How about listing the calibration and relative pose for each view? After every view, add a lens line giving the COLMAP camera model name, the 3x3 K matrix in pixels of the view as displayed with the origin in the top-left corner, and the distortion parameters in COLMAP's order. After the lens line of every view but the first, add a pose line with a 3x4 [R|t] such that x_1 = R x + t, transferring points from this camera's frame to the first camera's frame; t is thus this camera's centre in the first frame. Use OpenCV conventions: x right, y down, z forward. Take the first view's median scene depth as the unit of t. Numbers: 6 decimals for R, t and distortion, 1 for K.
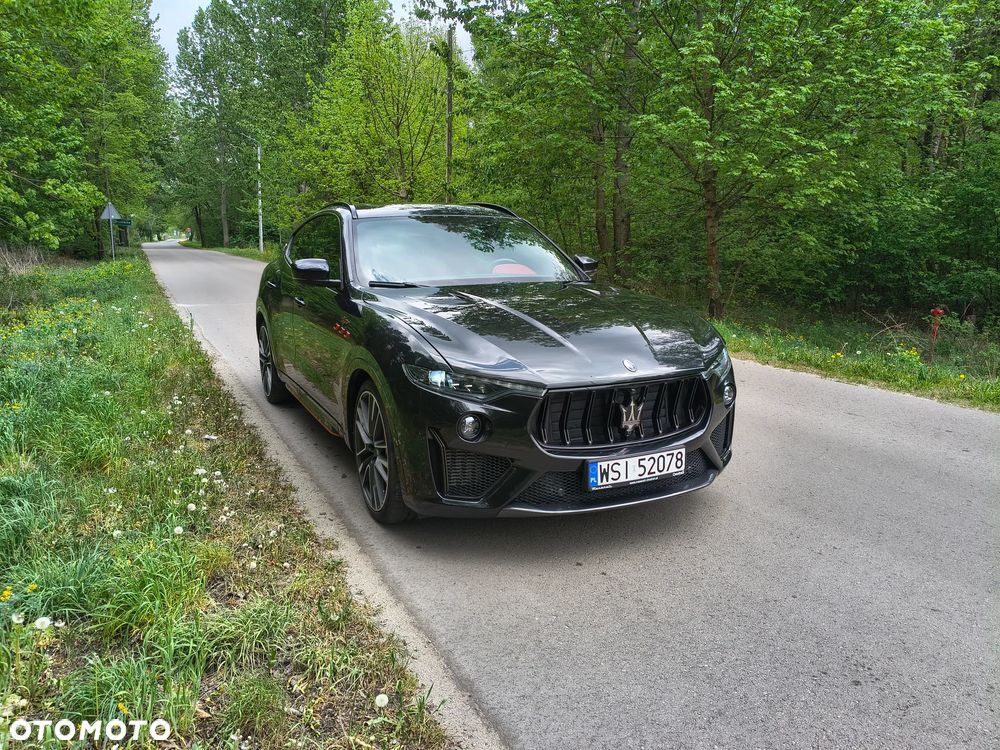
lens RADIAL K [[736.4, 0, 496.9], [0, 736.4, 370.7], [0, 0, 1]] dist [0.000132, -0.028799]
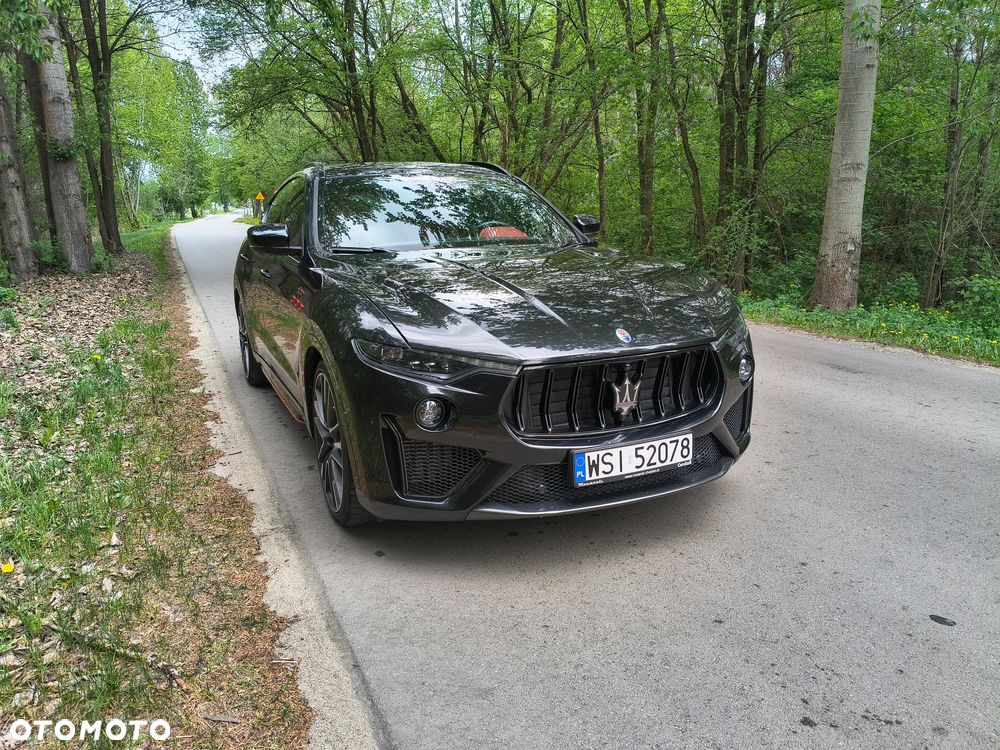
lens RADIAL K [[732.6, 0, 503.5], [0, 732.6, 352.9], [0, 0, 1]] dist [-0.002930, -0.002519]
pose [[0.999322, -0.018413, -0.031867, 0.066829], [0.018609, 0.999810, 0.005862, 0.004377], [0.031753, -0.006451, 0.999475, 0.154969]]
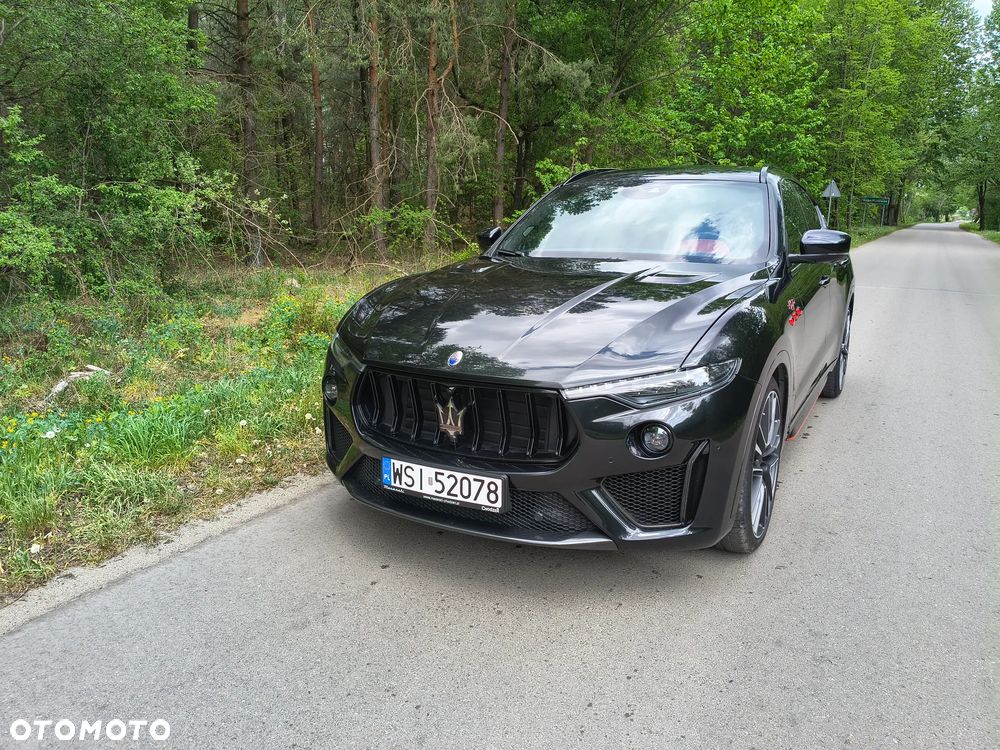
lens RADIAL K [[736.9, 0, 498.4], [0, 736.9, 377.1], [0, 0, 1]] dist [-0.007467, -0.012226]
pose [[0.595106, 0.183614, -0.782390, 0.797869], [-0.155792, 0.981439, 0.111828, -0.079634], [0.788402, 0.055340, 0.612666, 0.511161]]
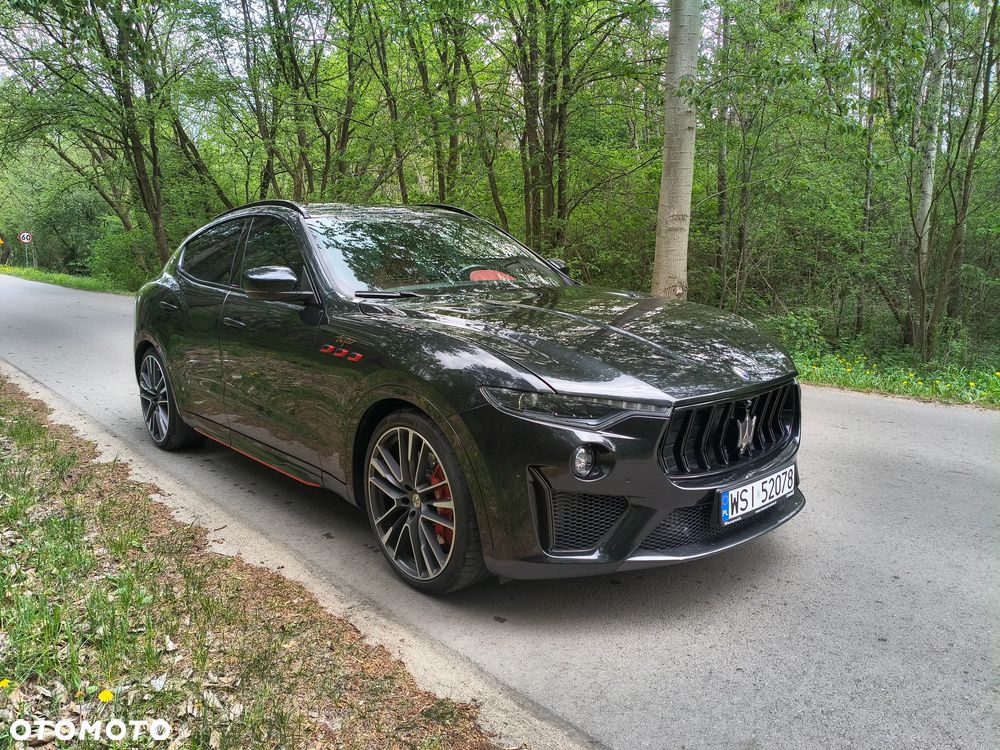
lens RADIAL K [[724.5, 0, 475.2], [0, 724.5, 378.5], [0, 0, 1]] dist [-0.007296, -0.008636]
pose [[0.969931, -0.057704, 0.236441, -0.298290], [0.061728, 0.998046, -0.009644, -0.011408], [-0.235423, 0.023949, 0.971598, 0.245406]]
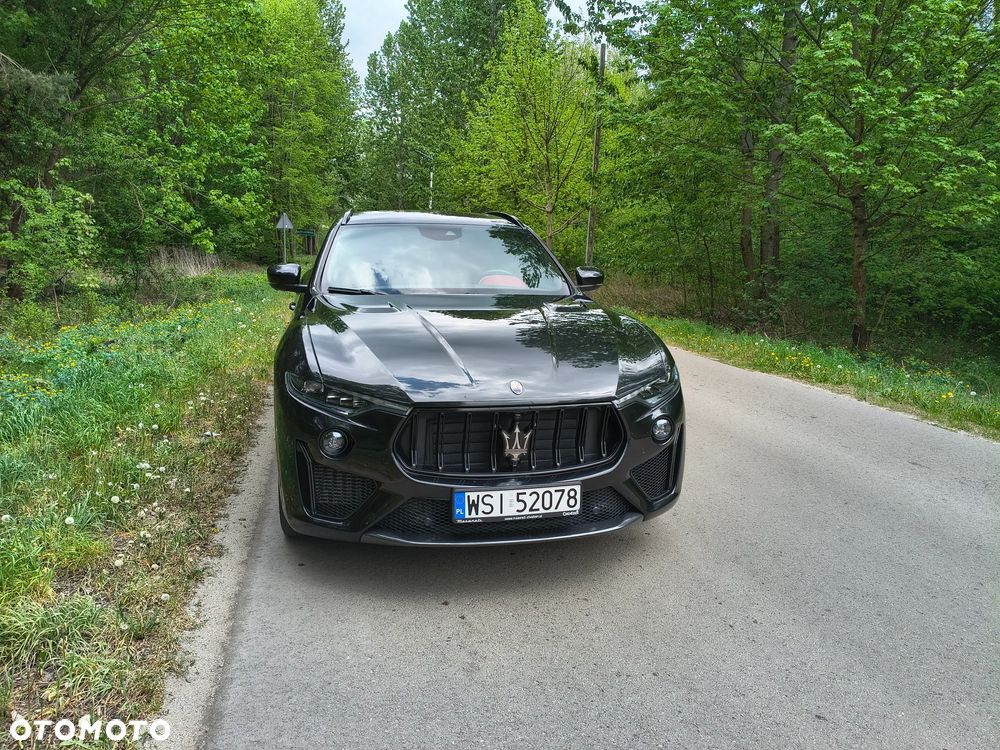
lens RADIAL K [[736.9, 0, 498.4], [0, 736.9, 377.1], [0, 0, 1]] dist [-0.007467, -0.012226]
pose [[0.976707, 0.056612, -0.206974, 0.323602], [-0.059065, 0.998238, -0.005684, -0.012312], [0.206288, 0.017776, 0.978330, 0.113512]]
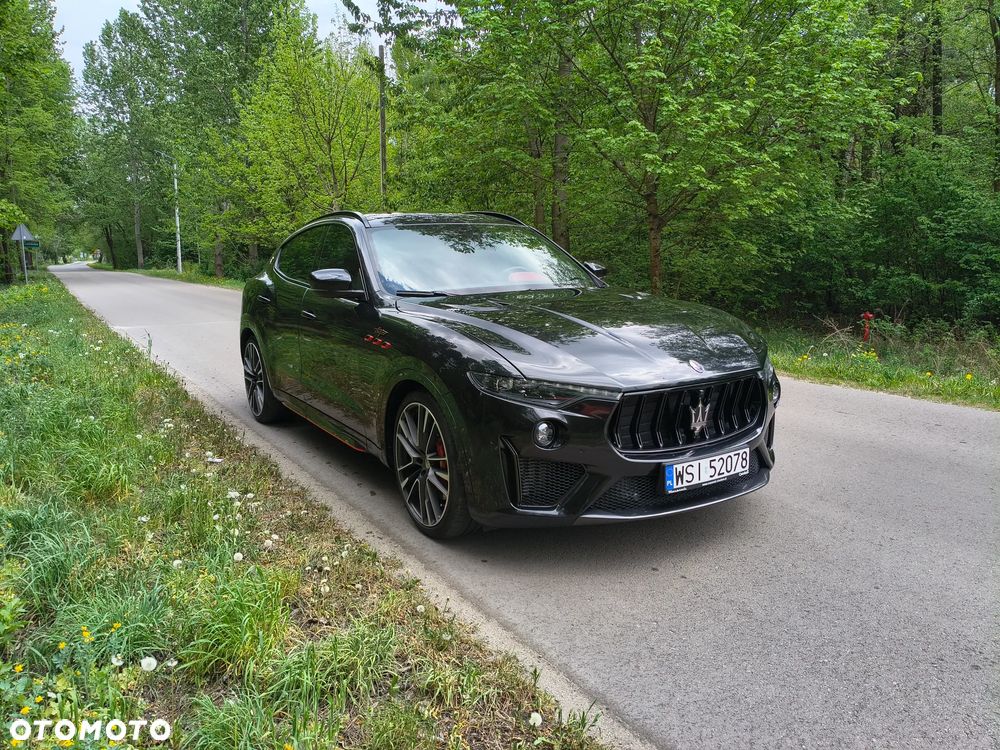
lens RADIAL K [[736.9, 0, 498.4], [0, 736.9, 377.1], [0, 0, 1]] dist [-0.007467, -0.012226]
pose [[0.994968, -0.030983, 0.095287, -0.171518], [0.032166, 0.999423, -0.010909, 0.008654], [-0.094894, 0.013919, 0.995390, 0.030960]]
